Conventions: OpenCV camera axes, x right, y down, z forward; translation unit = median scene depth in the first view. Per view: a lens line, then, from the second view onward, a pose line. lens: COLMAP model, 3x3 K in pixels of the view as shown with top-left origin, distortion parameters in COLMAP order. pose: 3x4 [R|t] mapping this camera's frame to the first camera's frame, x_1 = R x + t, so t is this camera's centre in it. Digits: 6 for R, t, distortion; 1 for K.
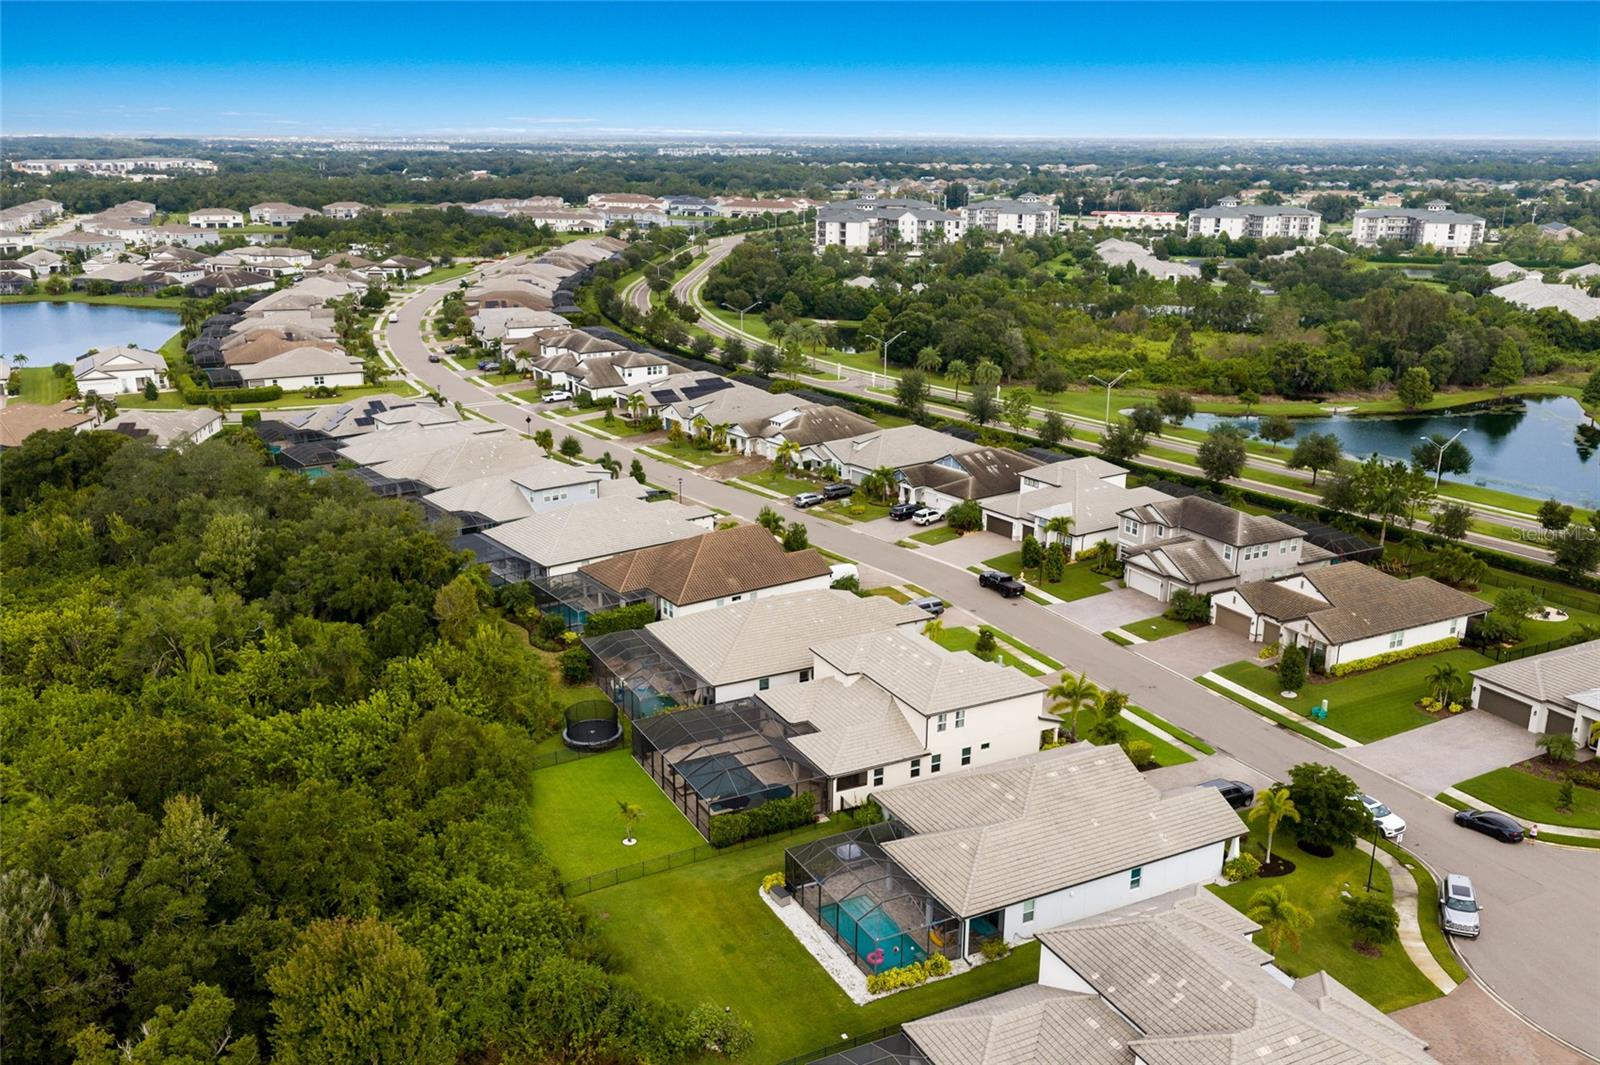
lens RADIAL K [[1332.8, 0, 800.5], [0, 1332.8, 539.6], [0, 0, 1]] dist [0.007827, -0.014607]
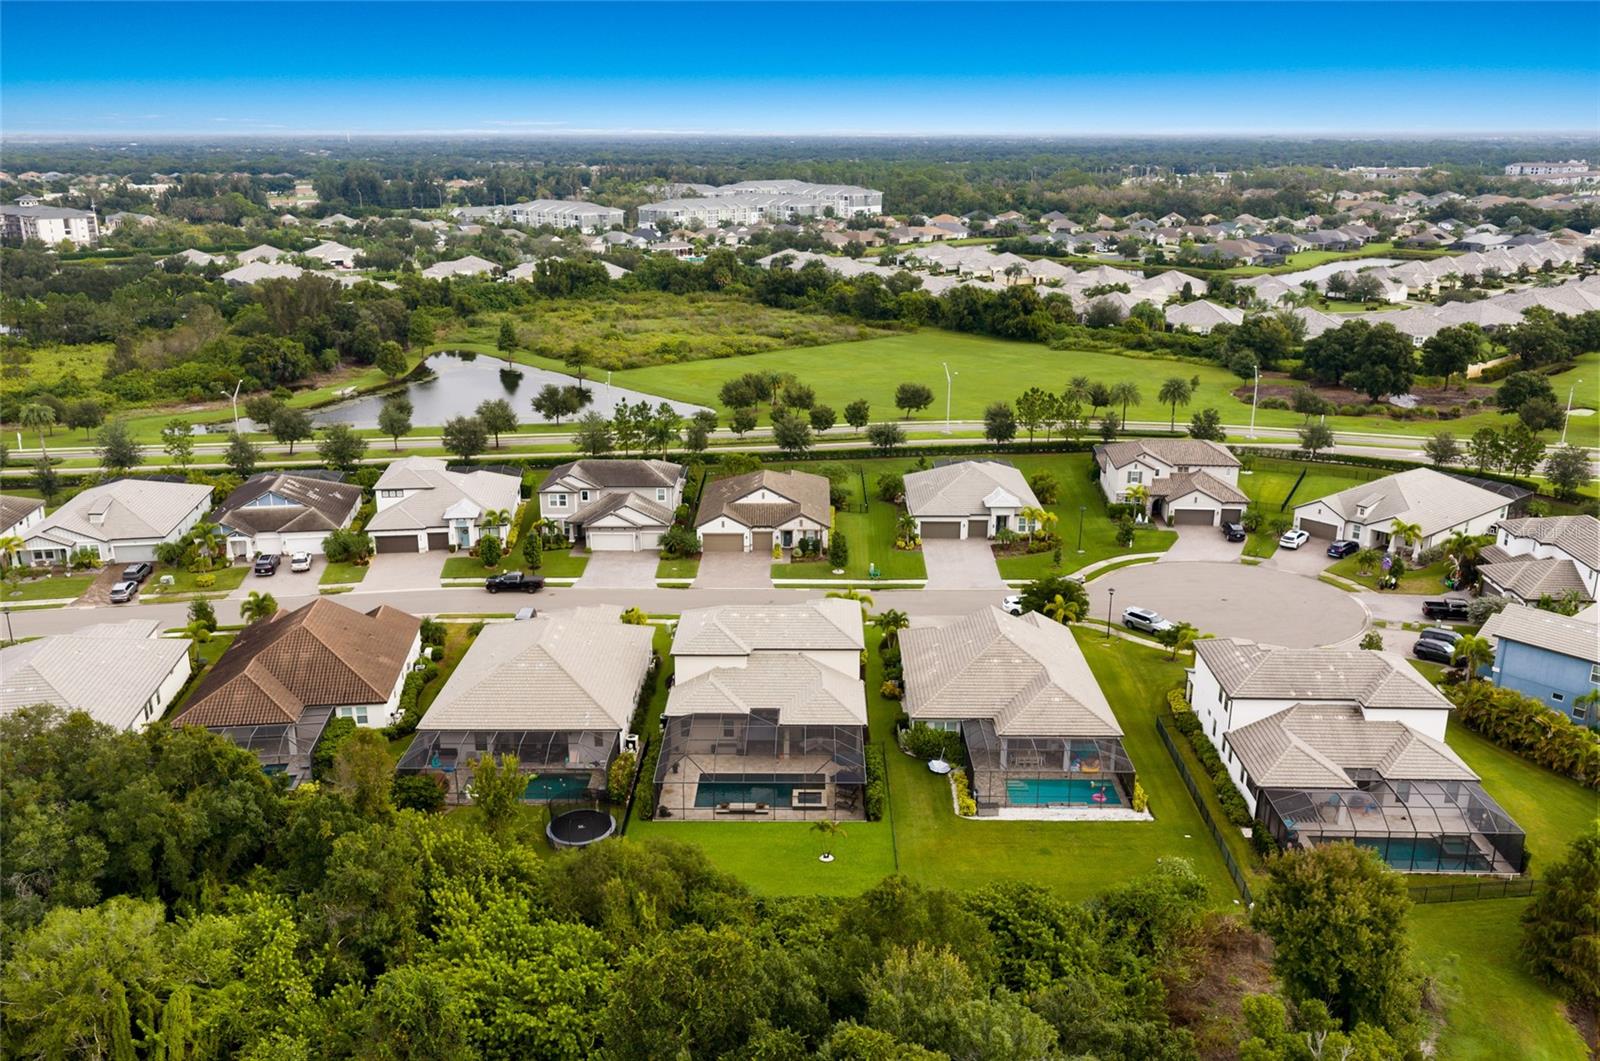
lens RADIAL K [[1332.8, 0, 800.5], [0, 1332.8, 537.6], [0, 0, 1]] dist [0.007827, -0.014607]
pose [[0.466429, -0.262885, 0.844592, -0.619730], [0.259228, 0.953519, 0.153630, -0.103155], [-0.845722, 0.147284, 0.512896, 0.331729]]
